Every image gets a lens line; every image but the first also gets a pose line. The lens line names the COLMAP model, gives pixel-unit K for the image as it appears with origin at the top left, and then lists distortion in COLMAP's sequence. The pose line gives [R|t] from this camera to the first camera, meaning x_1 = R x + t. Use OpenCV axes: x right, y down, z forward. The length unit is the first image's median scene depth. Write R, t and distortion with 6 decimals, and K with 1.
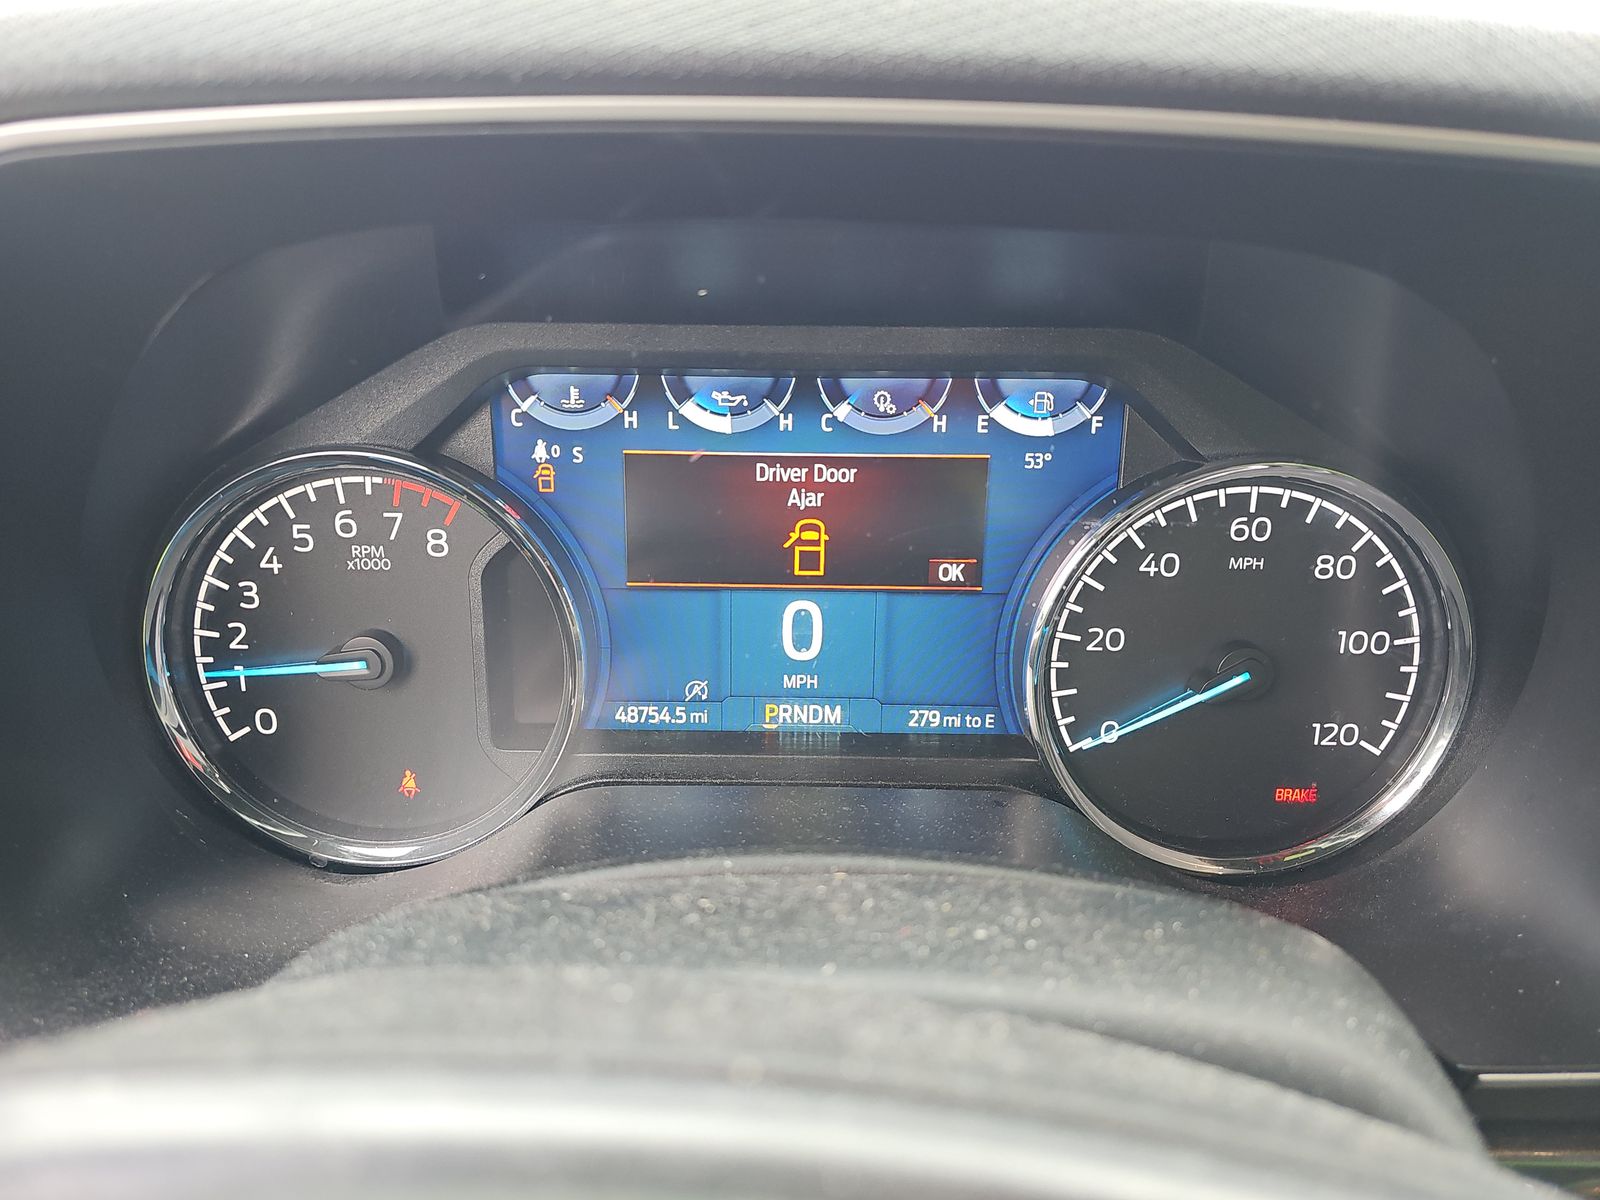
lens RADIAL K [[1034.8, 0, 791.6], [0, 1034.8, 601.2], [0, 0, 1]] dist [0.063552, 0.000191]
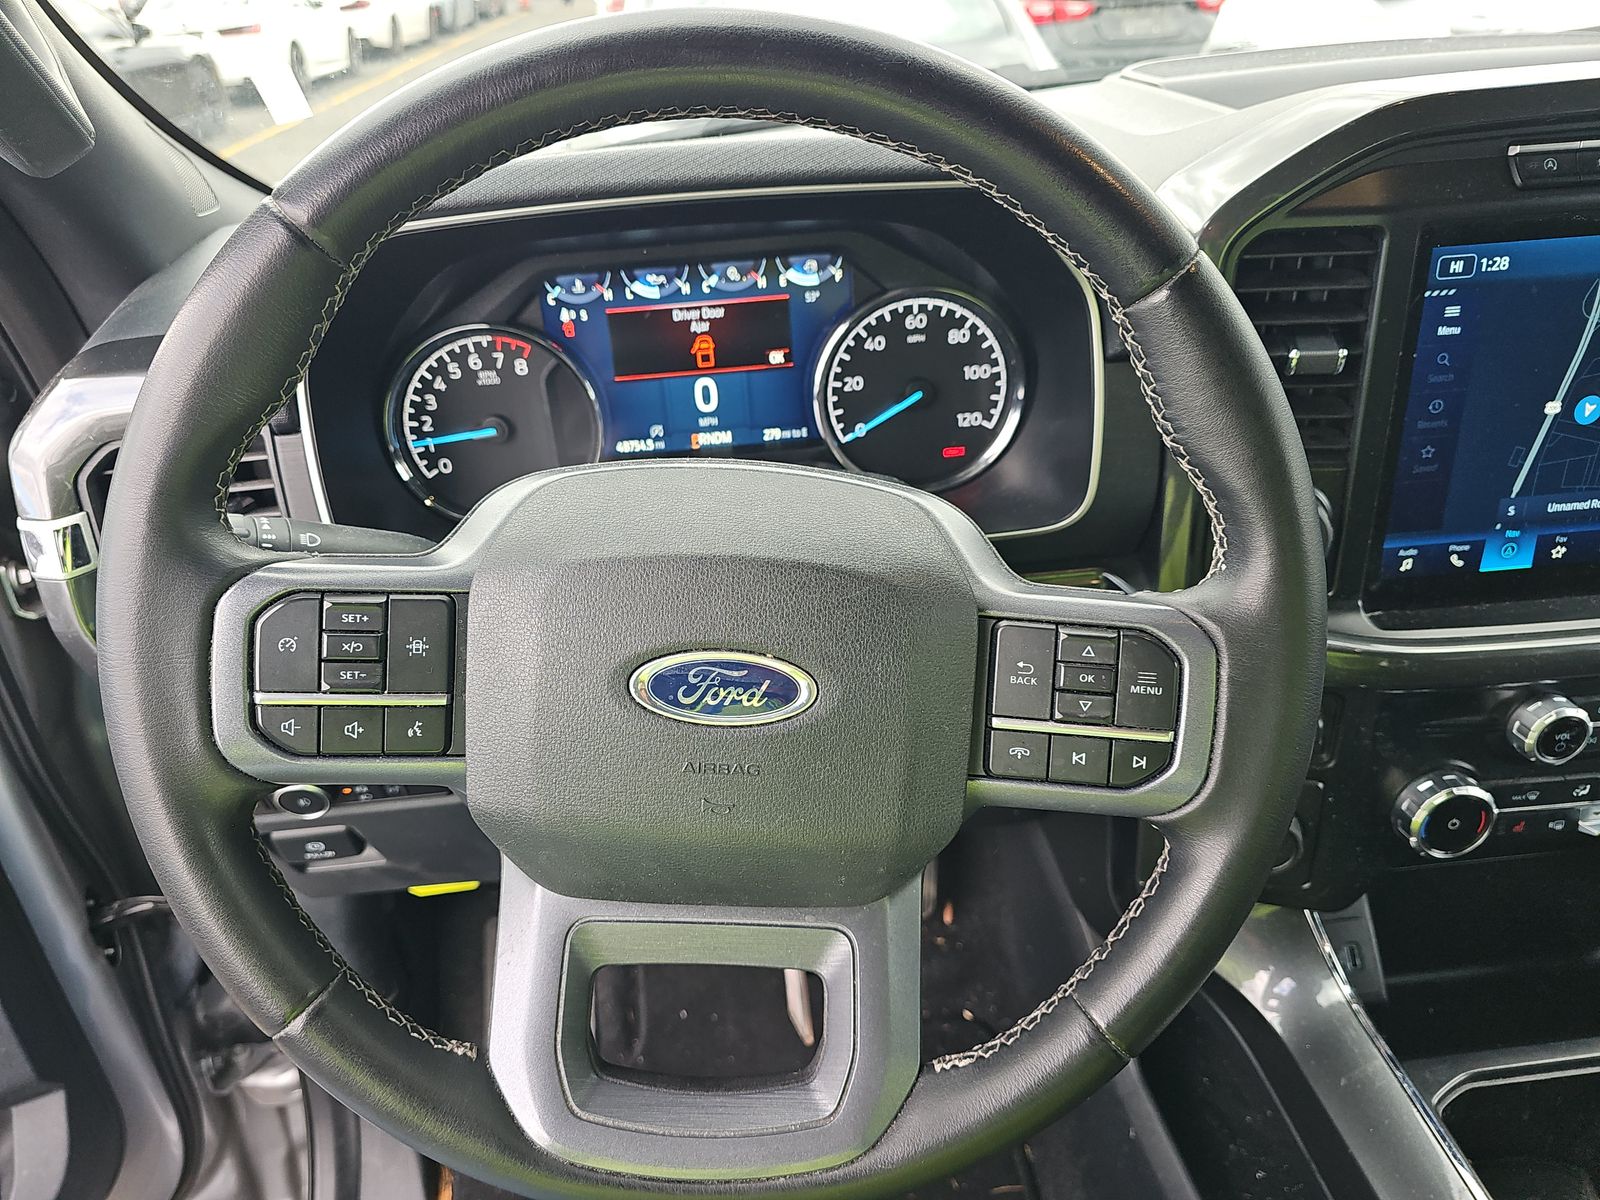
lens RADIAL K [[1109.3, 0, 767.5], [0, 1109.3, 605.1], [0, 0, 1]] dist [0.066488, -0.067830]
pose [[0.994371, -0.103550, 0.022434, 0.039325], [0.097511, 0.977219, 0.188508, 0.033575], [-0.041443, -0.185259, 0.981815, -1.220116]]
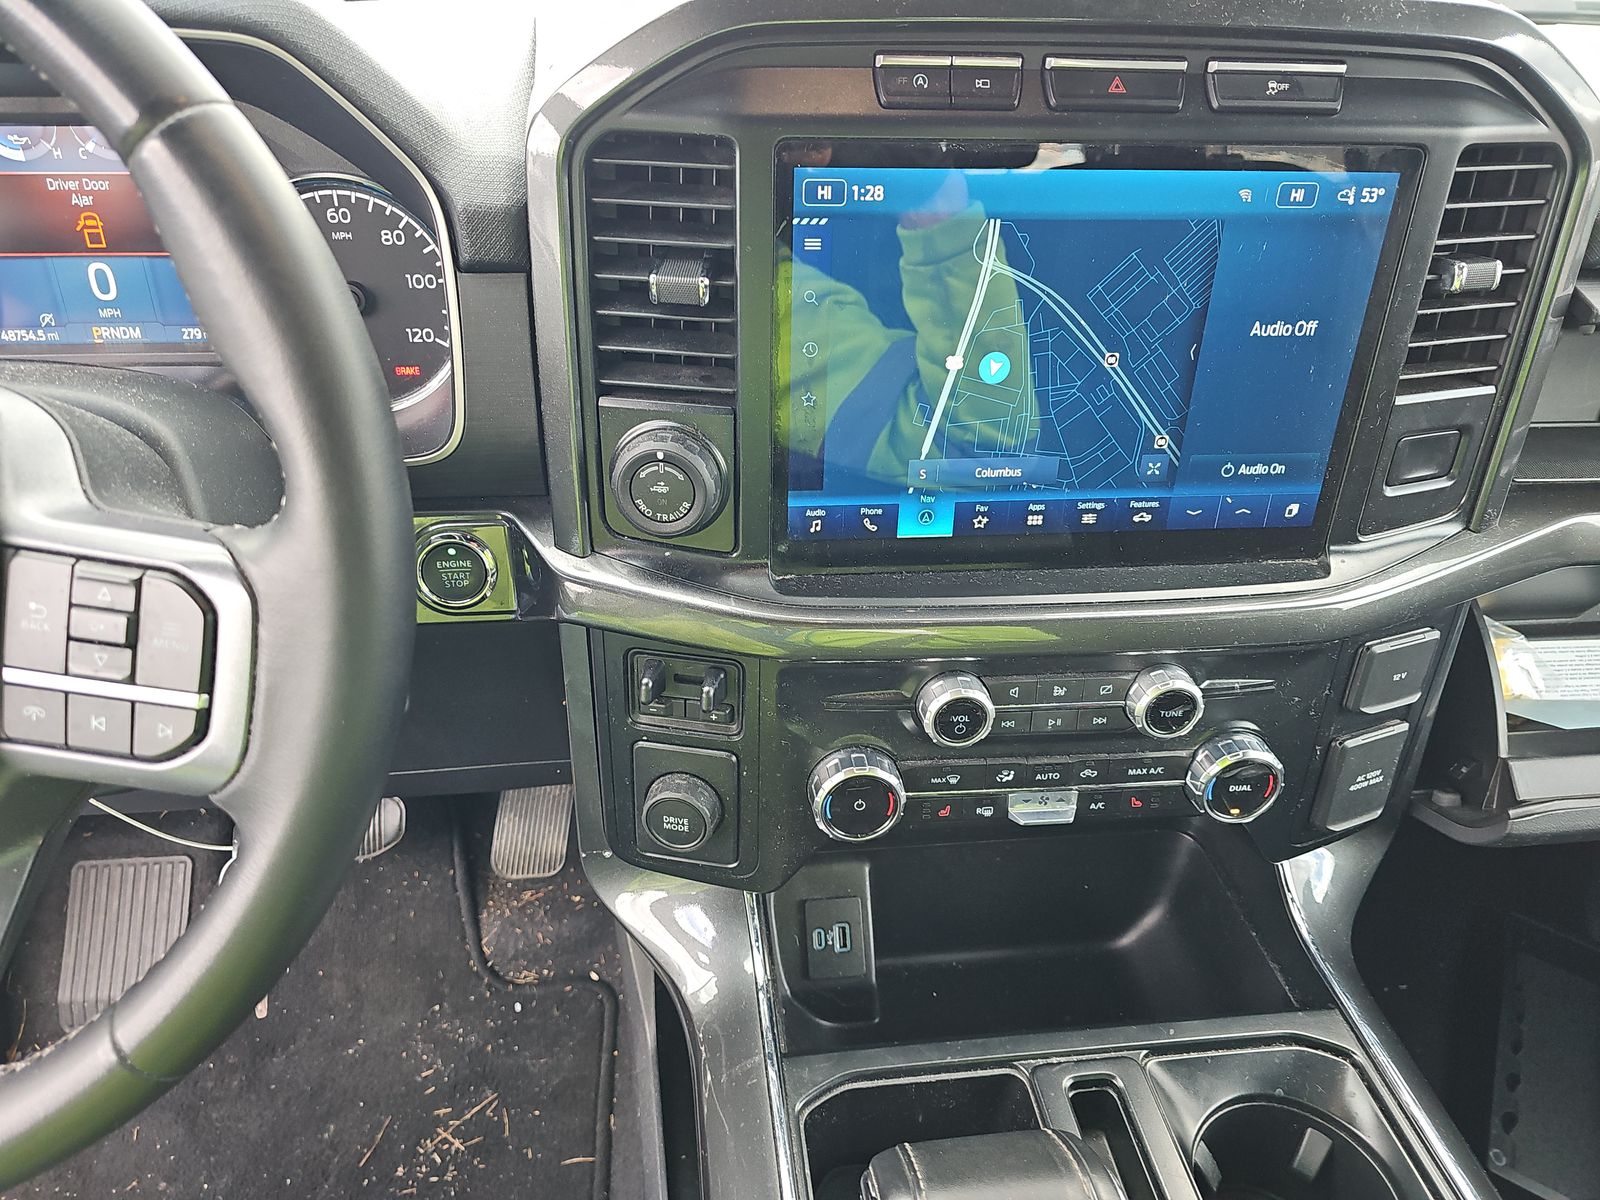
lens RADIAL K [[1109.3, 0, 767.5], [0, 1109.3, 605.1], [0, 0, 1]] dist [0.066488, -0.067830]
pose [[0.994699, -0.050138, 0.089778, 0.943676], [0.027209, 0.970289, 0.240412, 0.134128], [-0.099165, -0.236695, 0.966510, -1.077209]]
